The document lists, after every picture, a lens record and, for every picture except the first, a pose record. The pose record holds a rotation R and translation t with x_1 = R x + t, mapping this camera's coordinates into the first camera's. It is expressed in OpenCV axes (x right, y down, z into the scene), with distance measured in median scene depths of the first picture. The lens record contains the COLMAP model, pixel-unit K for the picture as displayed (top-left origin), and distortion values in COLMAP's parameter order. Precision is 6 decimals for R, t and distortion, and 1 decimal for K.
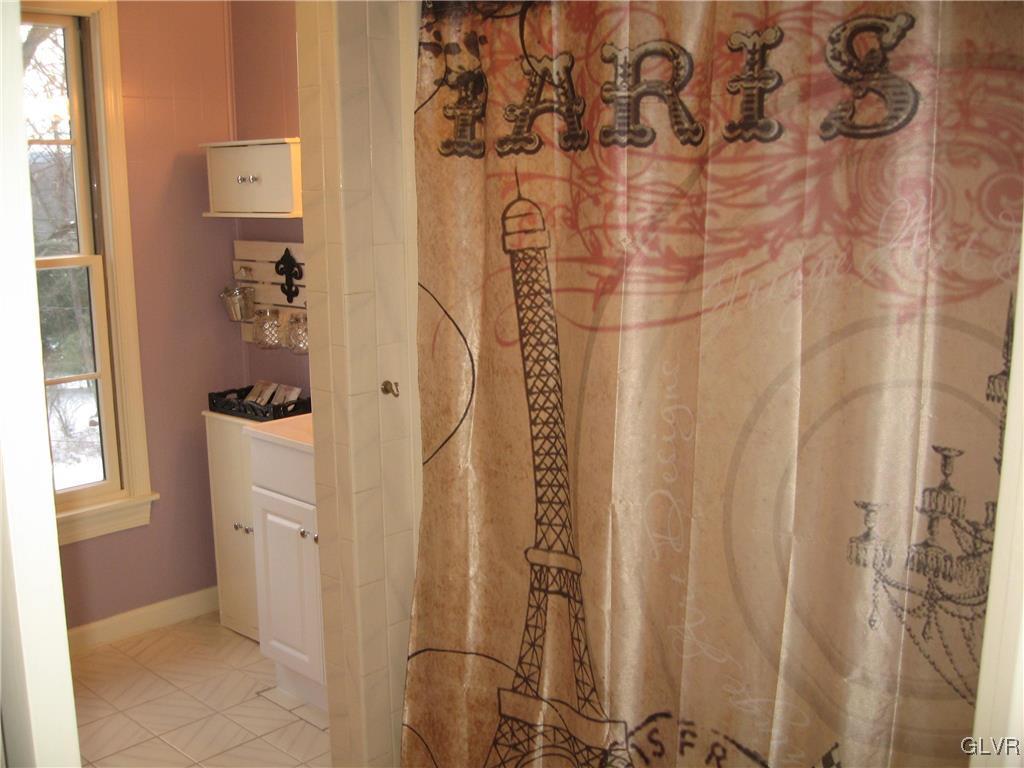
lens RADIAL K [[1105.3, 0, 512.0], [0, 1105.3, 384.0], [0, 0, 1]] dist [-0.119648, 0.037237]
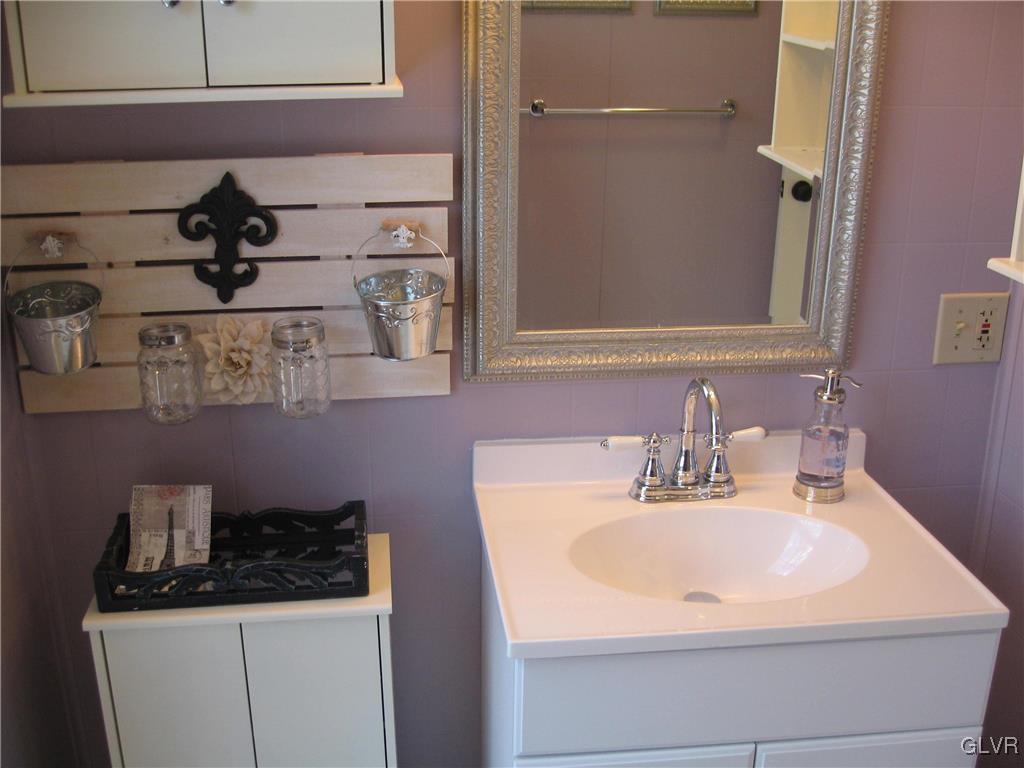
lens RADIAL K [[1105.3, 0, 512.0], [0, 1105.3, 384.0], [0, 0, 1]] dist [-0.119648, 0.037237]
pose [[0.654412, -0.236255, 0.718282, -0.439560], [0.130952, 0.970991, 0.200067, -0.113368], [-0.744712, -0.036866, 0.666366, 0.640621]]
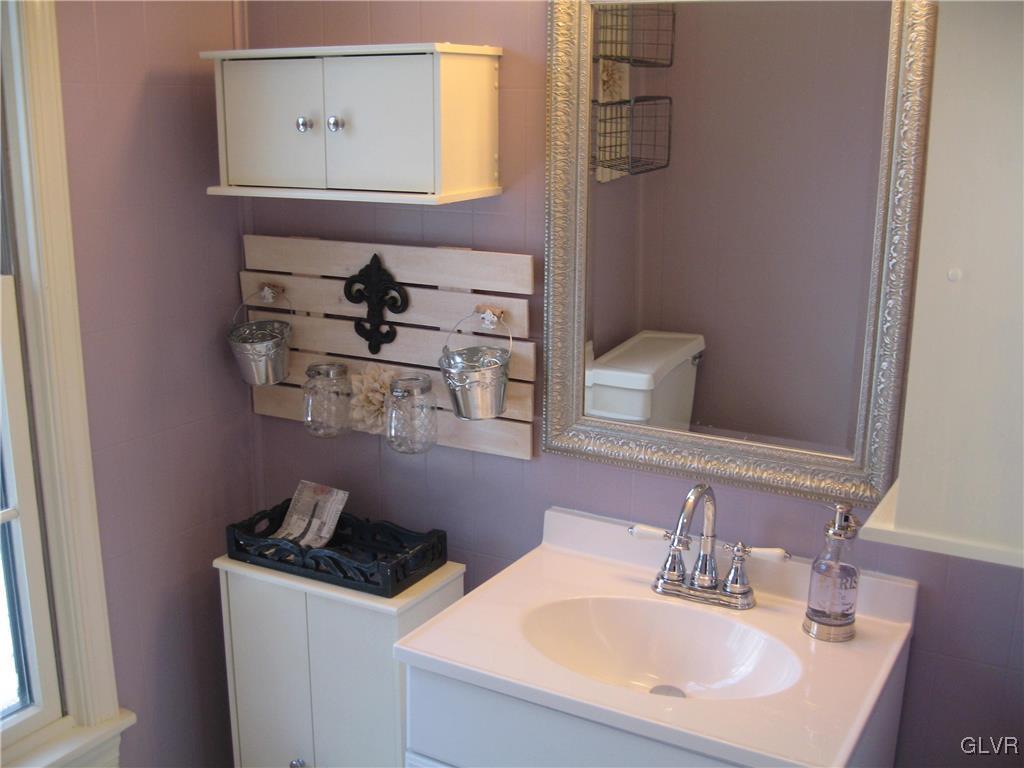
lens RADIAL K [[1105.3, 0, 512.0], [0, 1105.3, 384.0], [0, 0, 1]] dist [-0.119648, 0.037237]
pose [[0.972678, -0.036347, 0.229295, -0.262171], [0.023009, 0.997898, 0.060579, -0.090578], [-0.231015, -0.053648, 0.971470, 0.455394]]
